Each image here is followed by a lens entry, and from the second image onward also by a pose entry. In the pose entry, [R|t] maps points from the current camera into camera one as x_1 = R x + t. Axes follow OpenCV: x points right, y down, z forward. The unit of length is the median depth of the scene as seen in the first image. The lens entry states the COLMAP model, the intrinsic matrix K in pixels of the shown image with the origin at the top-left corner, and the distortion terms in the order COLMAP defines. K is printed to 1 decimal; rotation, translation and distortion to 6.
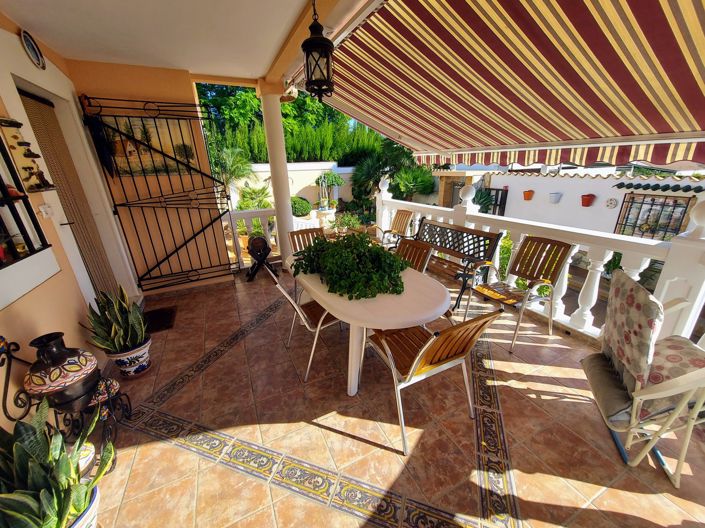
lens RADIAL K [[277.1, 0, 348.8], [0, 277.1, 264.1], [0, 0, 1]] dist [0.013300, -0.000178]
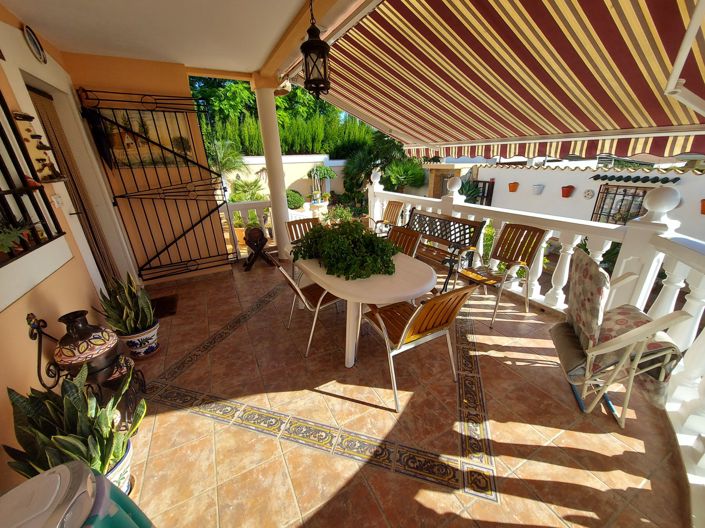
lens RADIAL K [[277.3, 0, 350.4], [0, 277.3, 263.2], [0, 0, 1]] dist [0.013374, -0.000142]
pose [[0.999331, -0.012209, 0.034481, -0.015708], [0.011536, 0.999741, 0.019630, 0.033071], [-0.034712, -0.019219, 0.999213, -0.087132]]
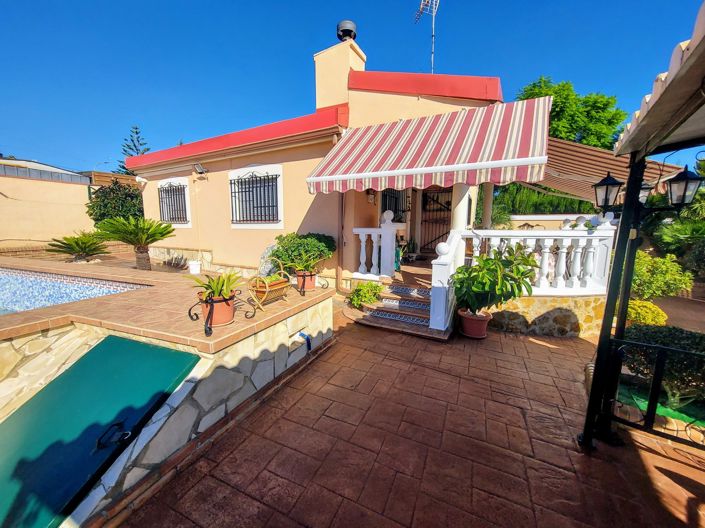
lens RADIAL K [[277.3, 0, 350.4], [0, 277.3, 263.2], [0, 0, 1]] dist [0.013374, -0.000142]
pose [[0.560371, 0.145275, -0.815401, 1.764317], [-0.308547, 0.950248, -0.042744, 0.841574], [0.768624, 0.275542, 0.577316, -1.700680]]
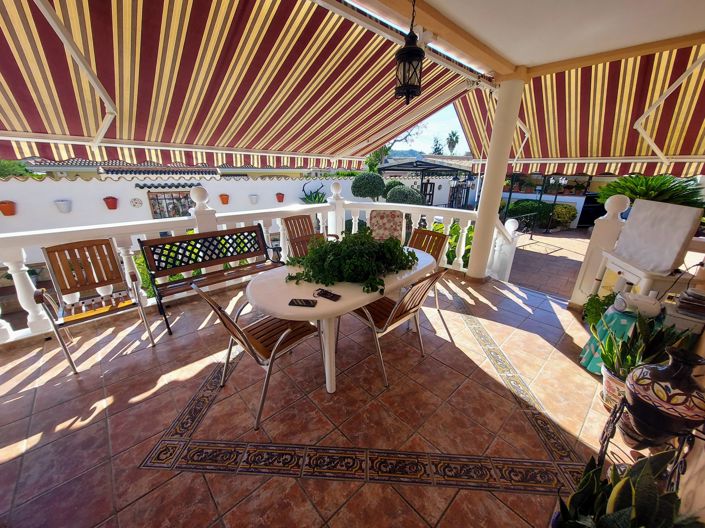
lens RADIAL K [[277.3, 0, 350.4], [0, 277.3, 263.2], [0, 0, 1]] dist [0.013374, -0.000142]
pose [[-0.285186, -0.297693, 0.911070, -0.946466], [0.319650, 0.866585, 0.383216, -0.404589], [-0.903600, 0.400511, -0.151980, 1.241924]]
